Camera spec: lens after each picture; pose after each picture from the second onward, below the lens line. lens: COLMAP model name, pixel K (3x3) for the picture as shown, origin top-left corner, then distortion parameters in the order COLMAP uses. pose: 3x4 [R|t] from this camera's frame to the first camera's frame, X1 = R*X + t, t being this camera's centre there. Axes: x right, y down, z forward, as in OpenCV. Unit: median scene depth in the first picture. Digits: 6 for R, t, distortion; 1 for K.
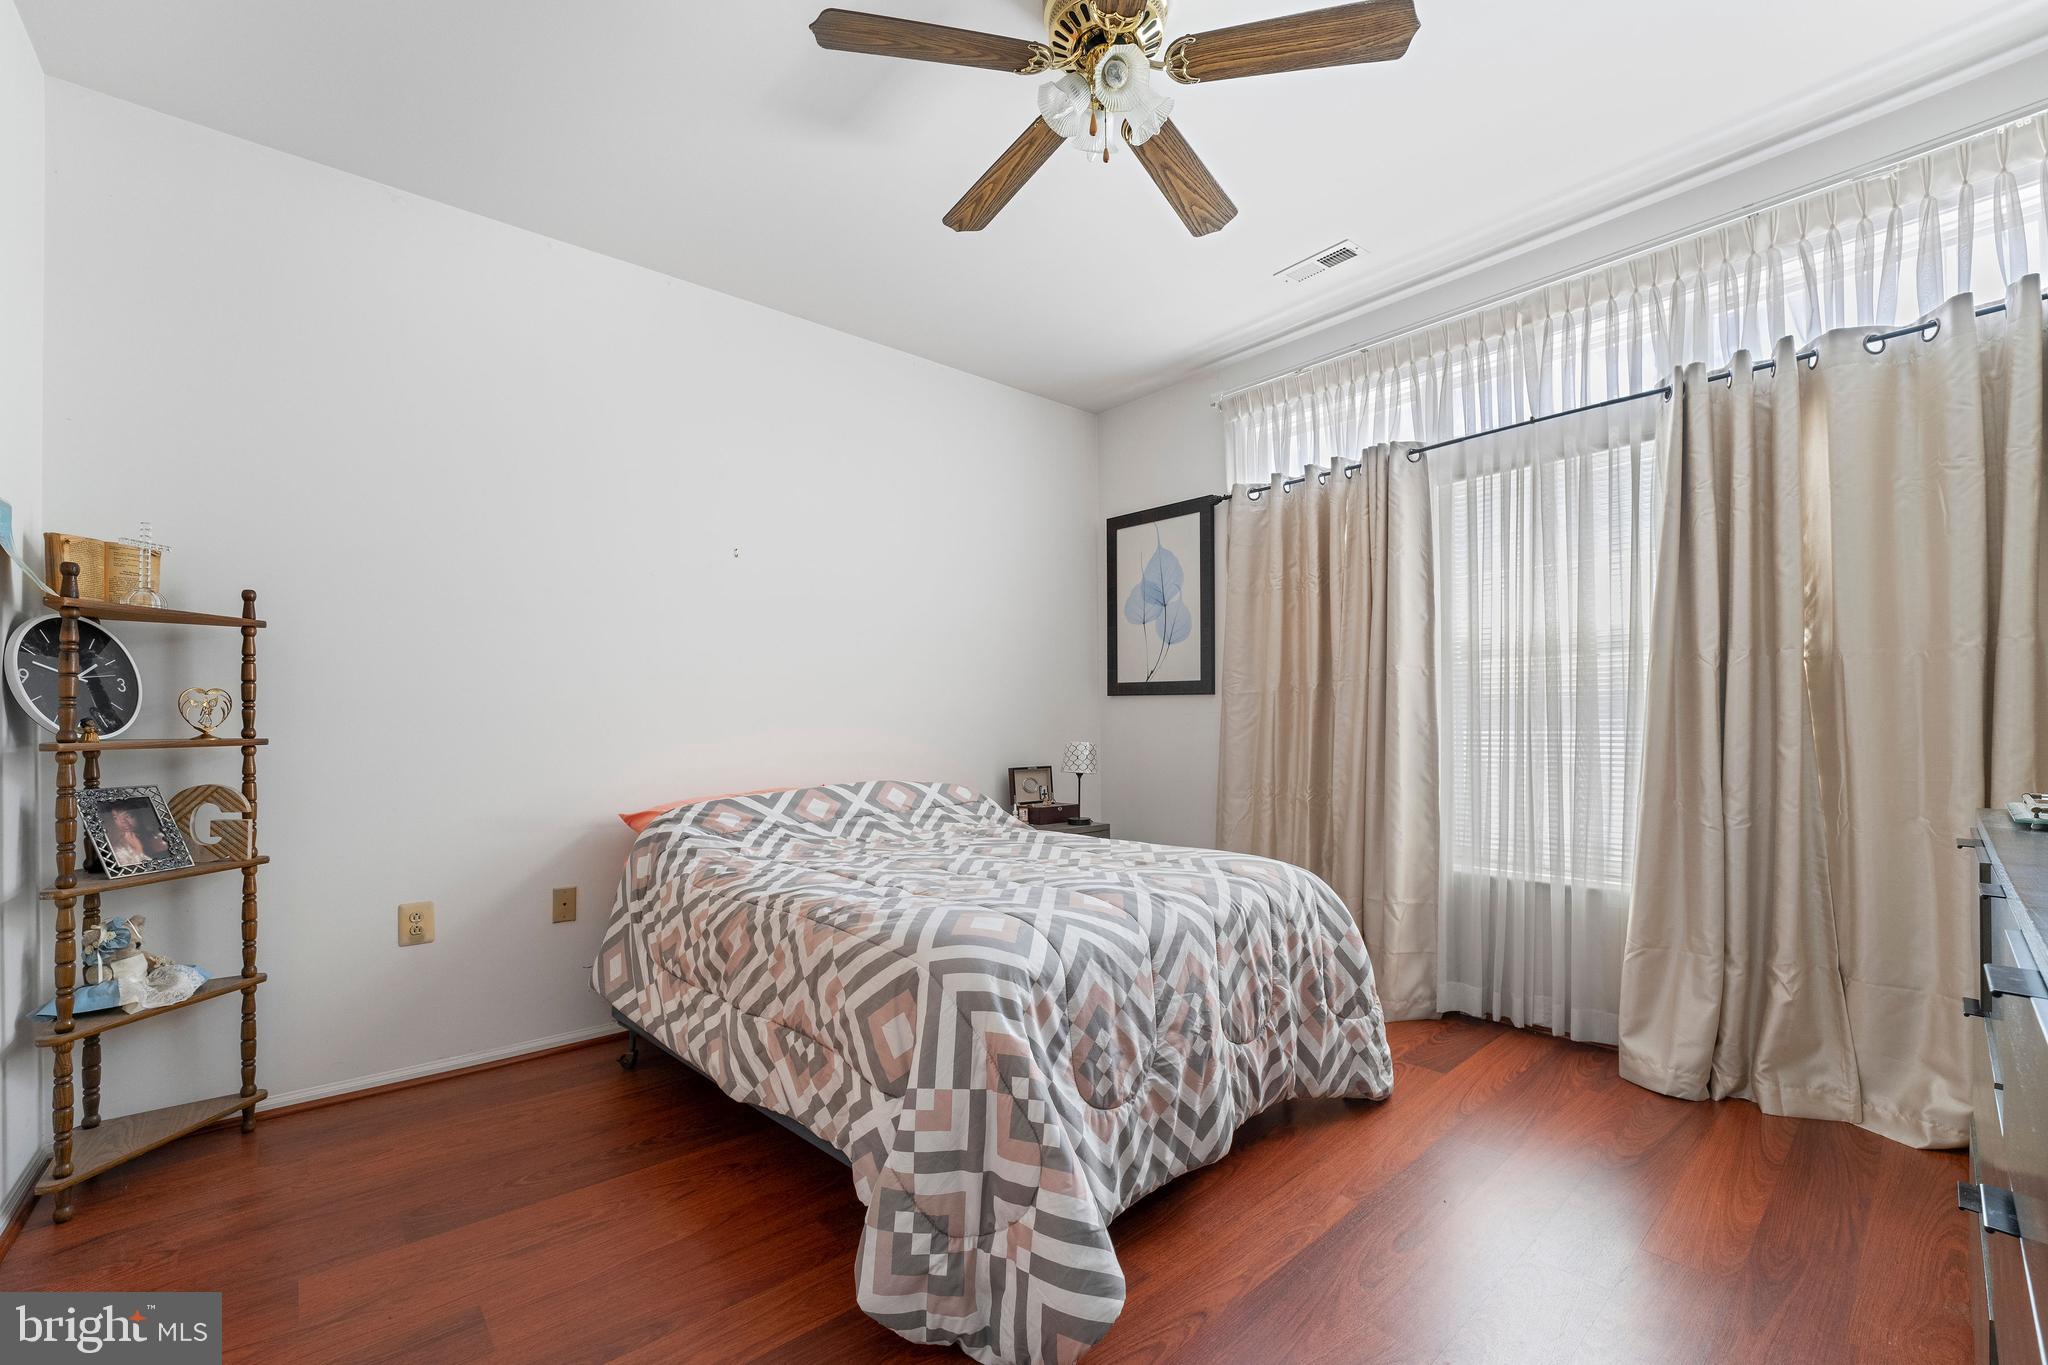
lens RADIAL K [[802.4, 0, 1021.8], [0, 802.4, 724.6], [0, 0, 1]] dist [0.000050, -0.000006]
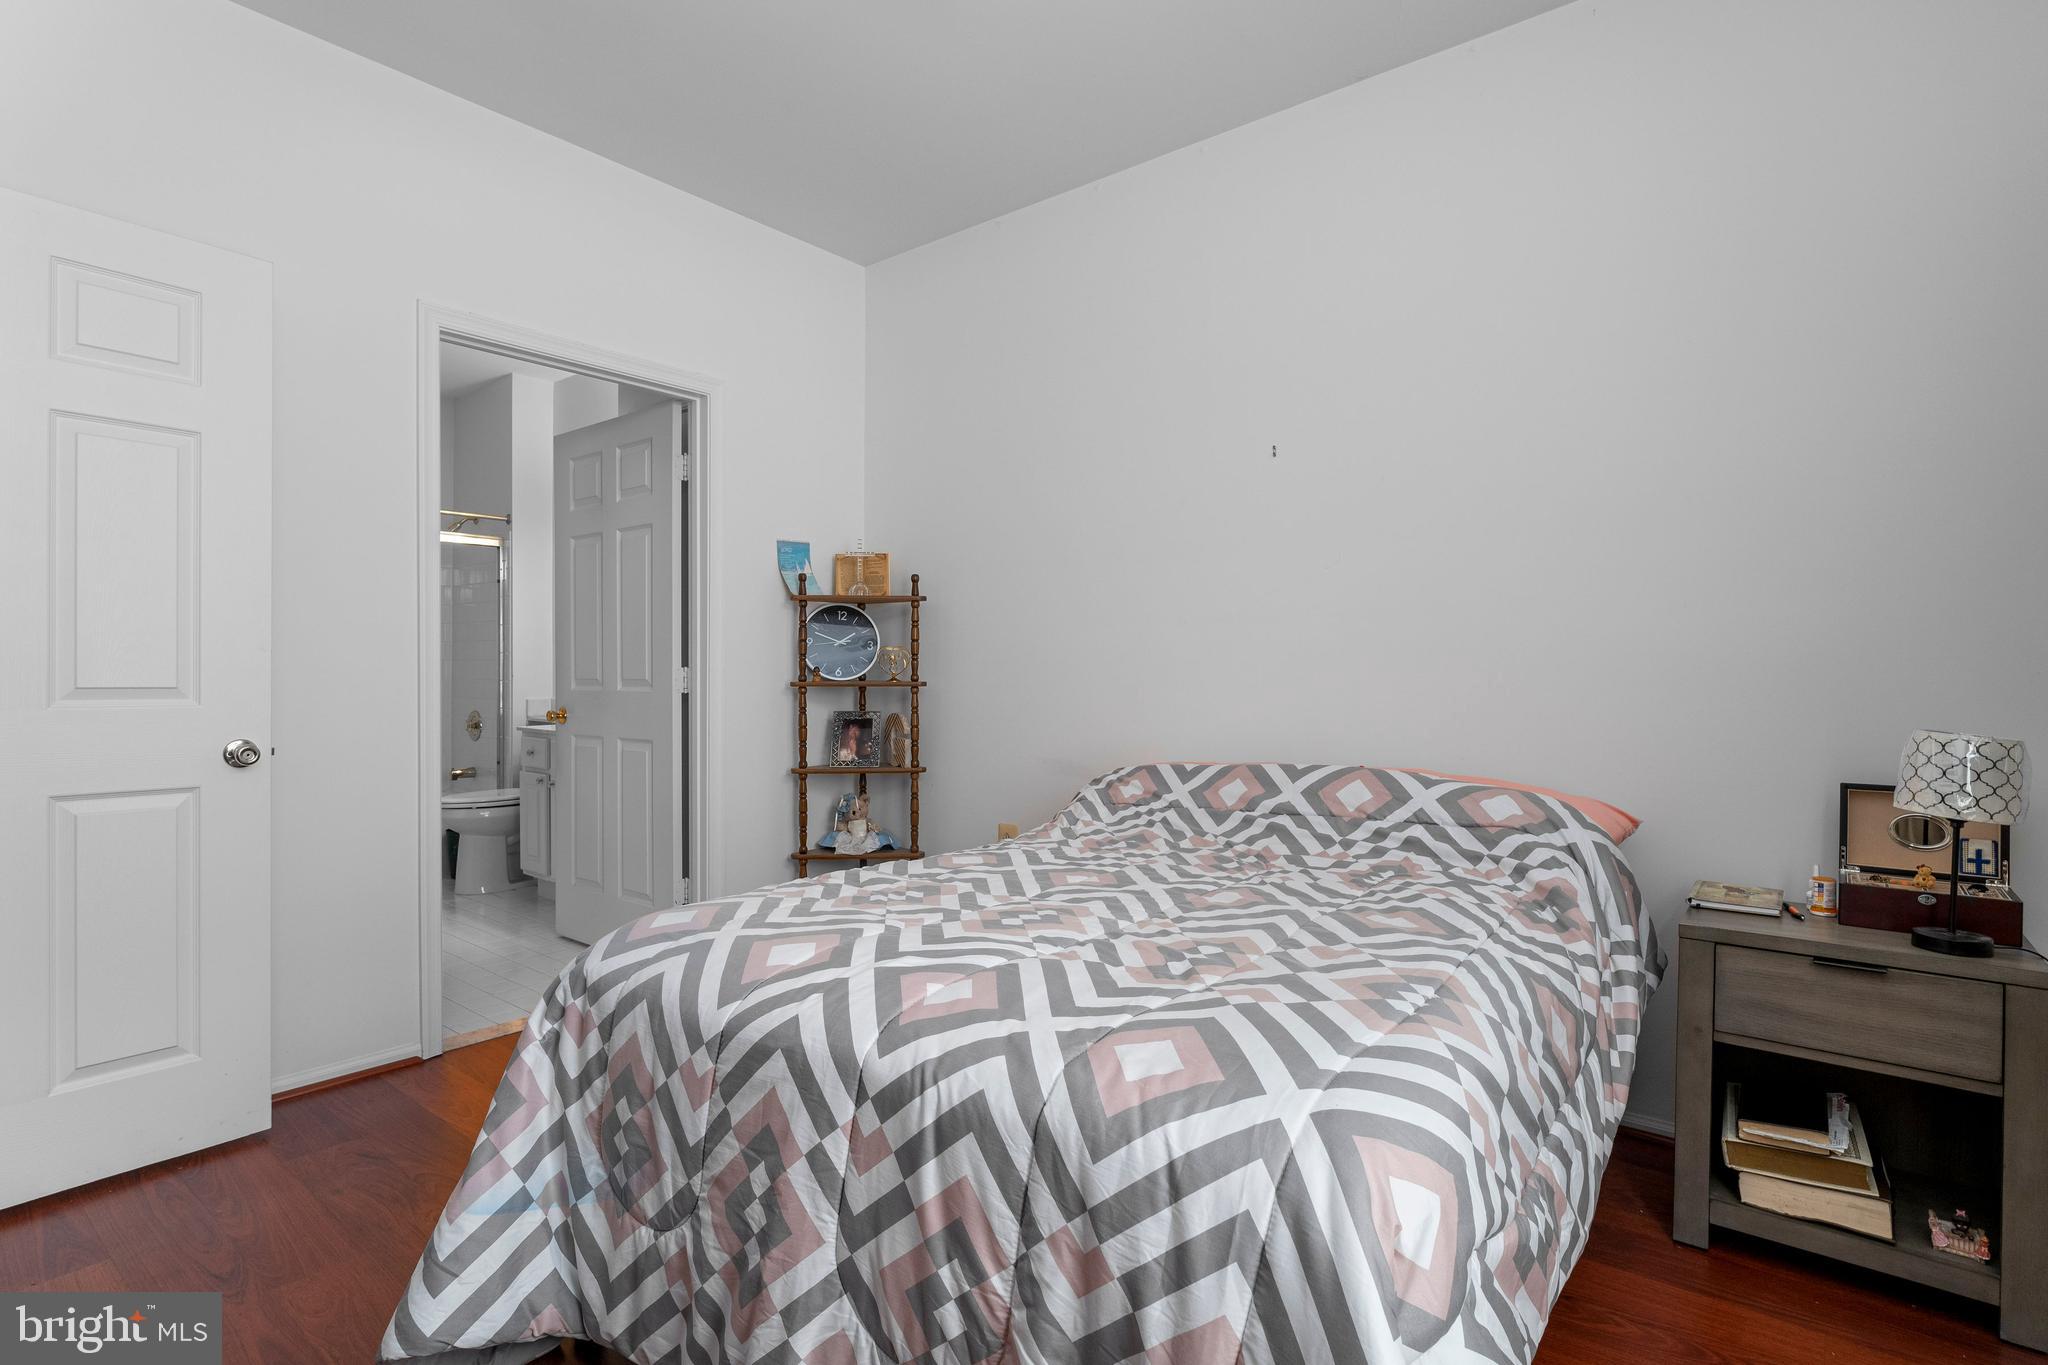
lens RADIAL K [[990.4, 0, 1024.0], [0, 990.4, 682.5], [0, 0, 1]] dist [0.000452, 0.000025]
pose [[0.186537, 0.013786, -0.982351, 0.755368], [-0.005602, 0.999900, 0.012969, -0.004833], [0.982432, 0.003084, 0.186596, 0.866235]]
